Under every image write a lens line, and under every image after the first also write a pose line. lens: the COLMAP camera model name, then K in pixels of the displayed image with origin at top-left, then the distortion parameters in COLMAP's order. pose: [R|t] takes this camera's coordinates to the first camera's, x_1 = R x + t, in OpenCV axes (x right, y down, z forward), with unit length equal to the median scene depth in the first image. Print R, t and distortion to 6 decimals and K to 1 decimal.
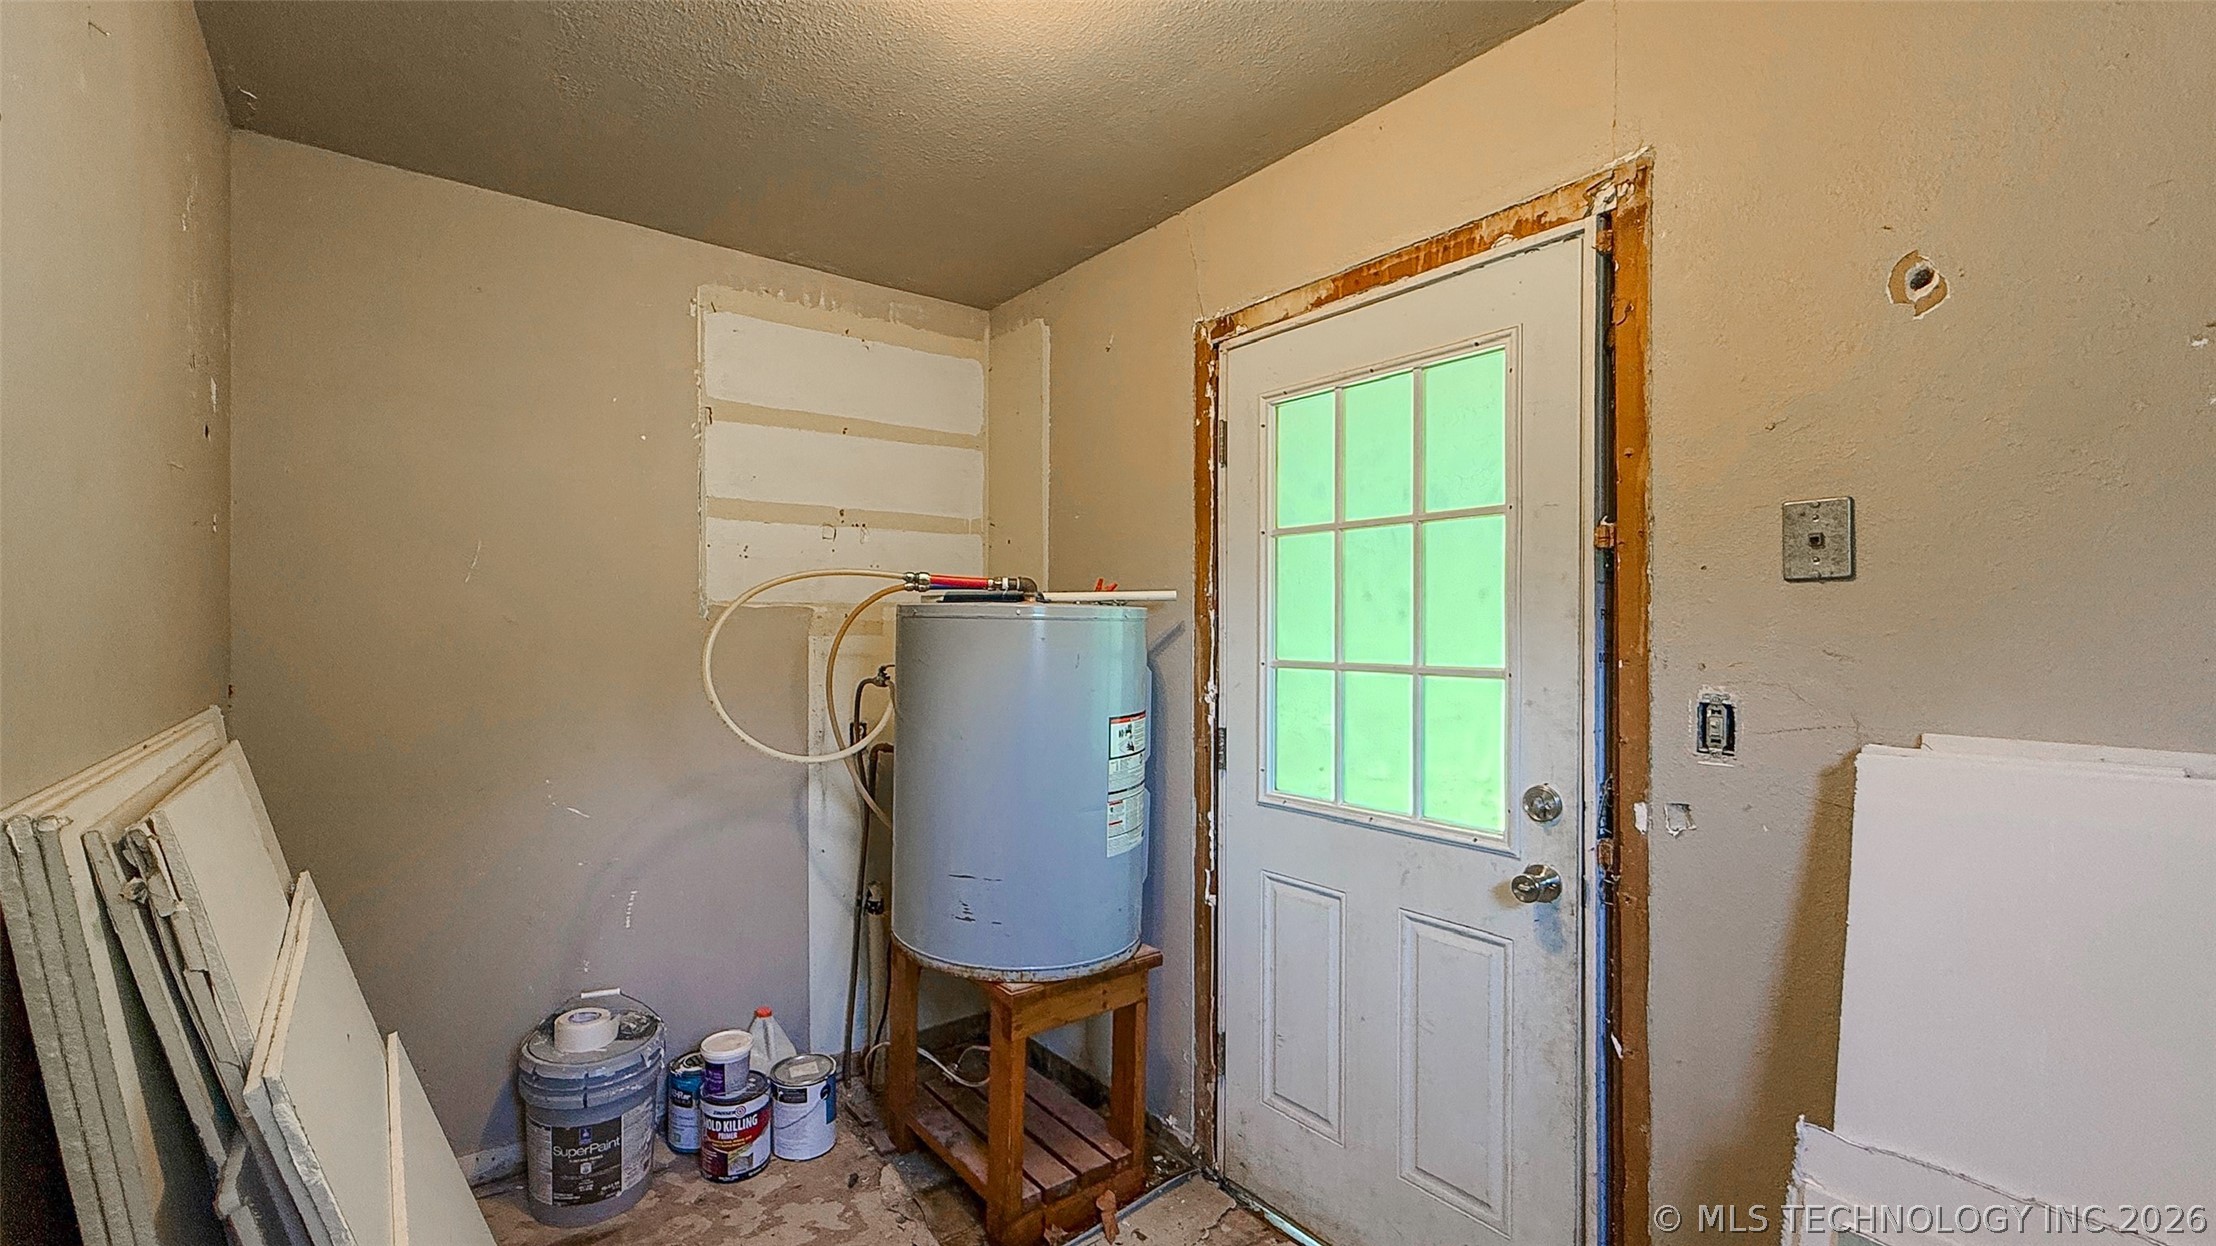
lens RADIAL K [[893.4, 0, 1108.5], [0, 893.4, 627.2], [0, 0, 1]] dist [0.000975, -0.000567]
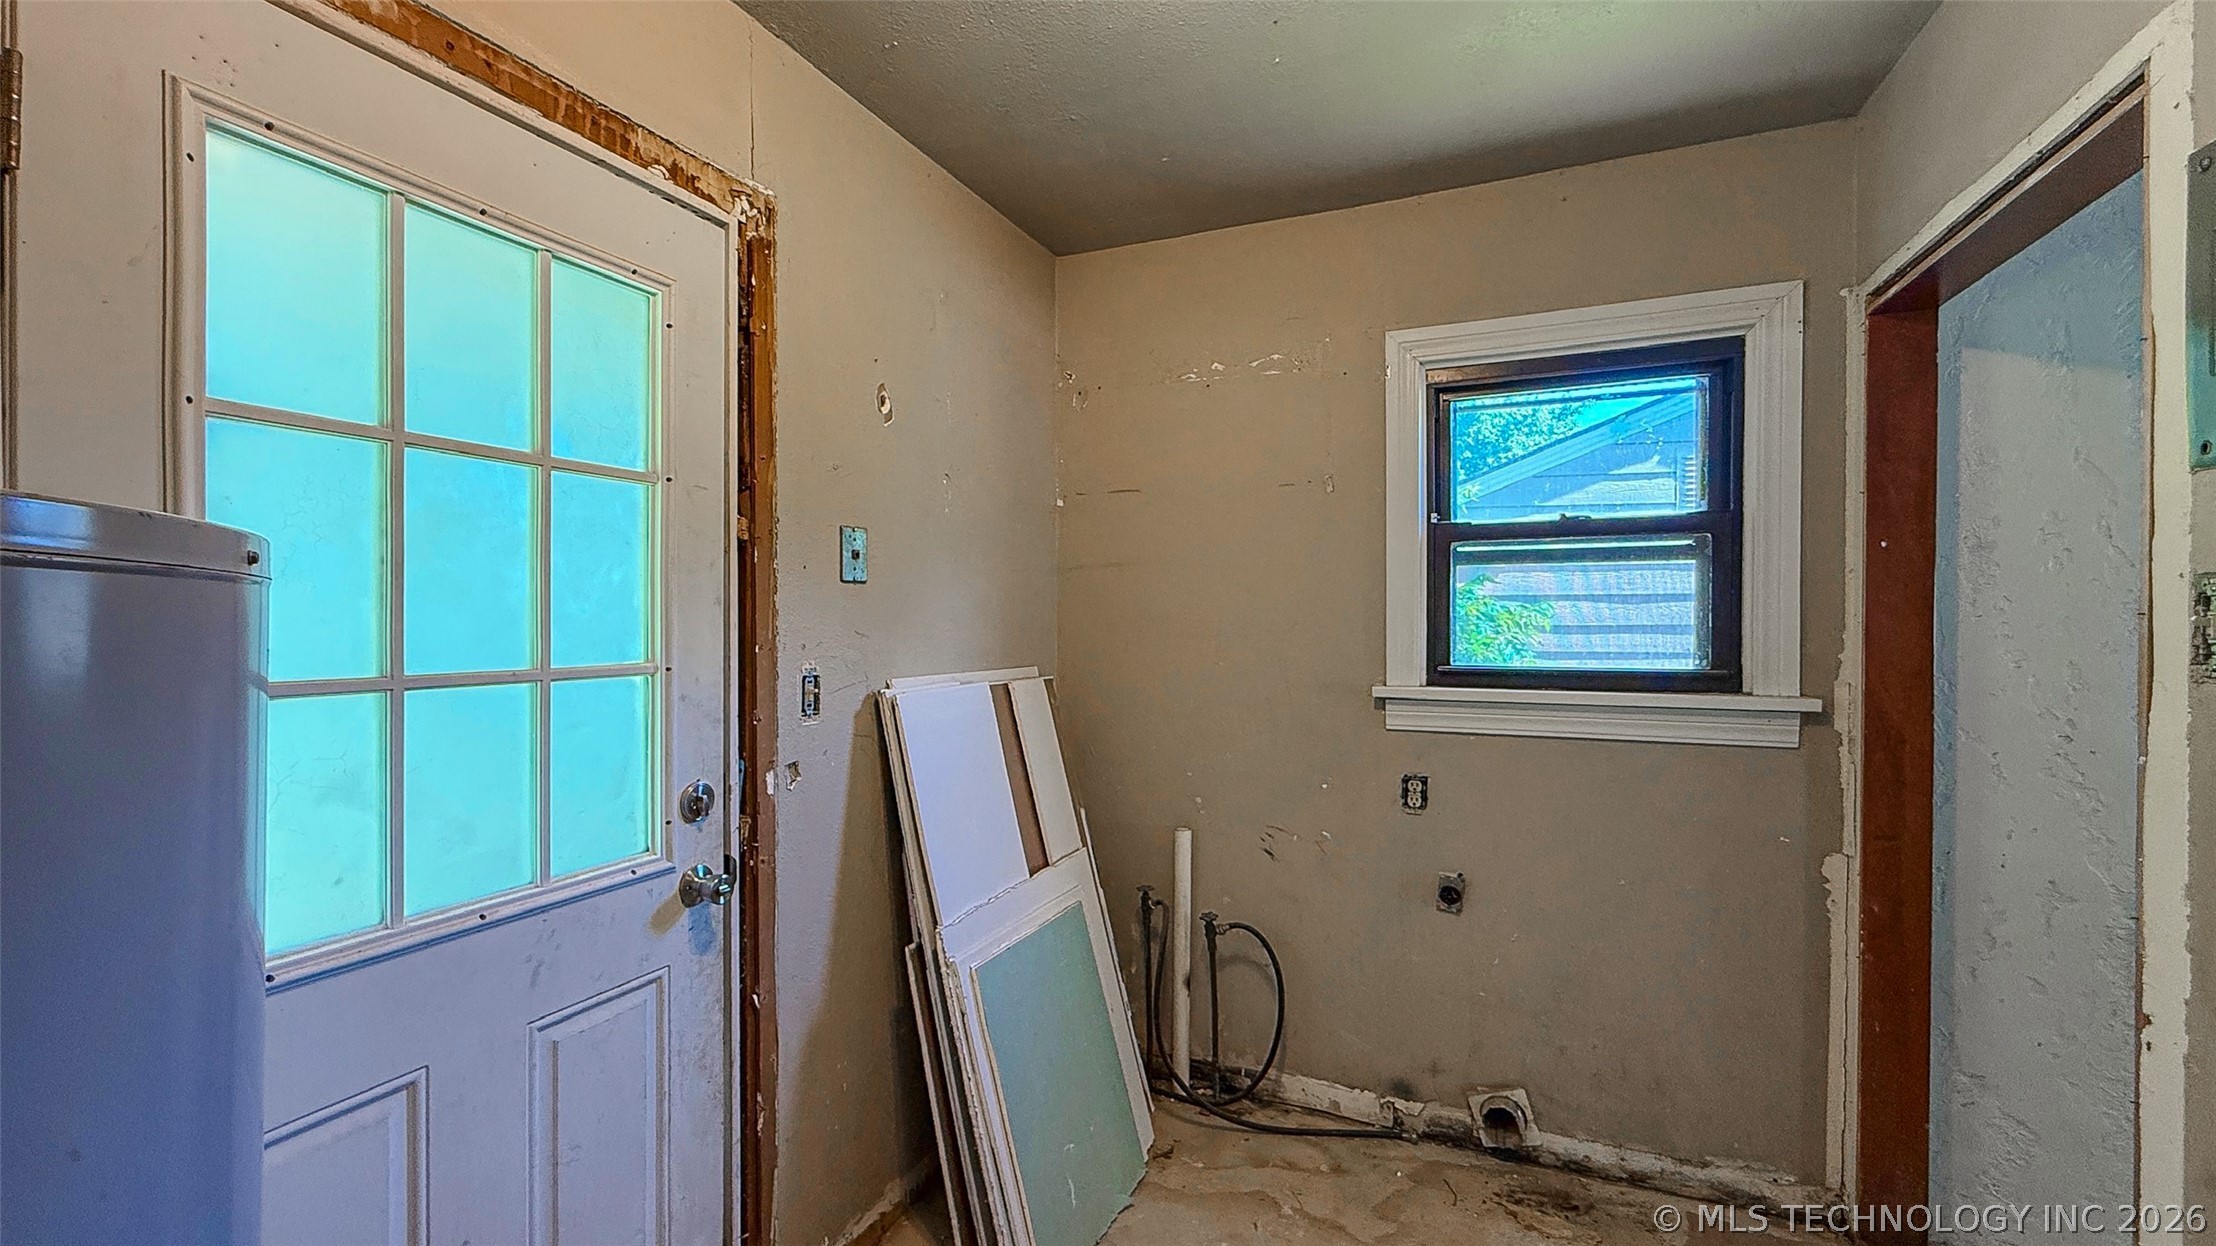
lens RADIAL K [[893.4, 0, 1108.5], [0, 893.4, 626.5], [0, 0, 1]] dist [0.000975, -0.000567]
pose [[-0.449507, -0.008765, 0.893234, -0.566754], [0.002714, 0.999934, 0.011178, 0.002894], [-0.893273, 0.007448, -0.449453, 1.058050]]
